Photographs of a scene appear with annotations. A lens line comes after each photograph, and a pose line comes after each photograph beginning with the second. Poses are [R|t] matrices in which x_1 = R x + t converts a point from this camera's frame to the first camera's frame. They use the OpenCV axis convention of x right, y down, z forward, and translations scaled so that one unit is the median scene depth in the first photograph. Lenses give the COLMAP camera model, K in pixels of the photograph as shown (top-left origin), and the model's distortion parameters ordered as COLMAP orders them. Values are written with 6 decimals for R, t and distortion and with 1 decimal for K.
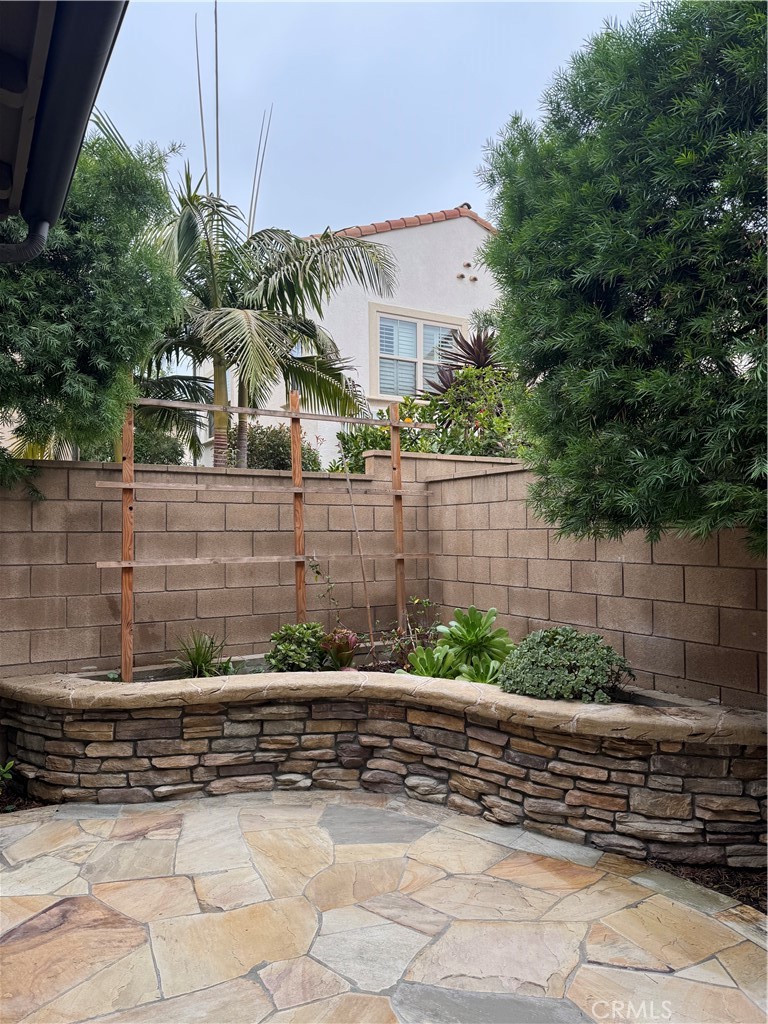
lens RADIAL K [[727.2, 0, 384.0], [0, 727.2, 513.4], [0, 0, 1]] dist [0.046758, -0.027866]
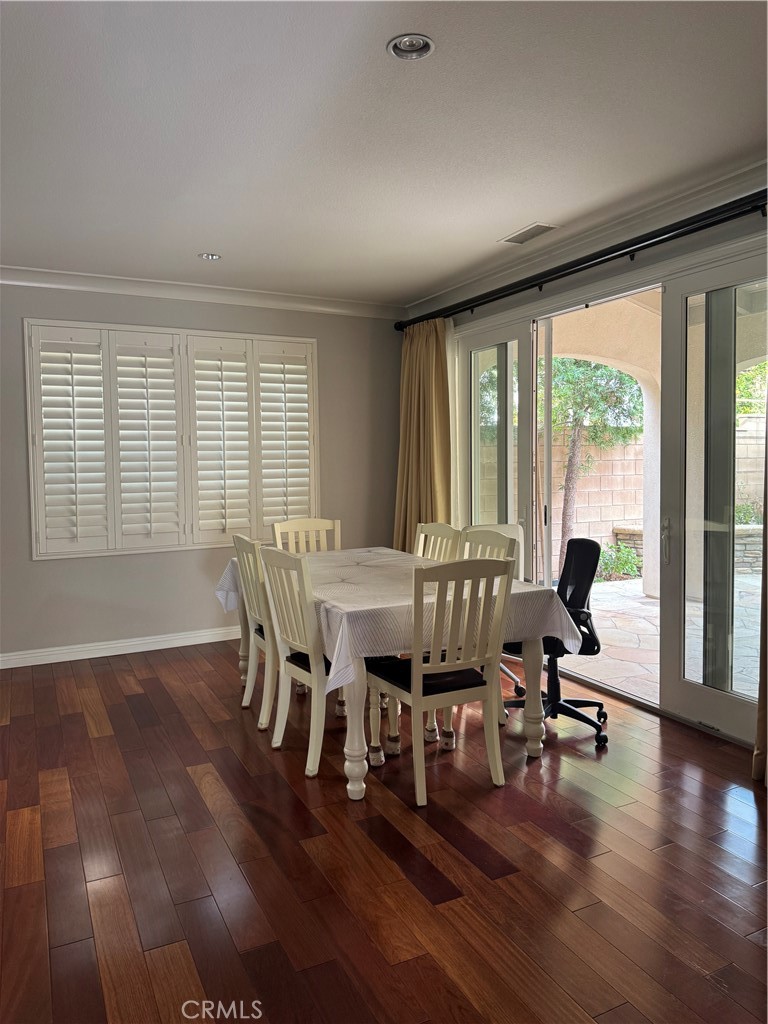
lens RADIAL K [[727.2, 0, 383.4], [0, 727.2, 508.5], [0, 0, 1]] dist [0.046758, -0.027866]
pose [[0.997947, -0.004887, -0.063858, -1.124323], [0.011110, 0.995177, 0.097467, -0.053957], [0.063074, -0.097976, 0.993188, -1.278842]]
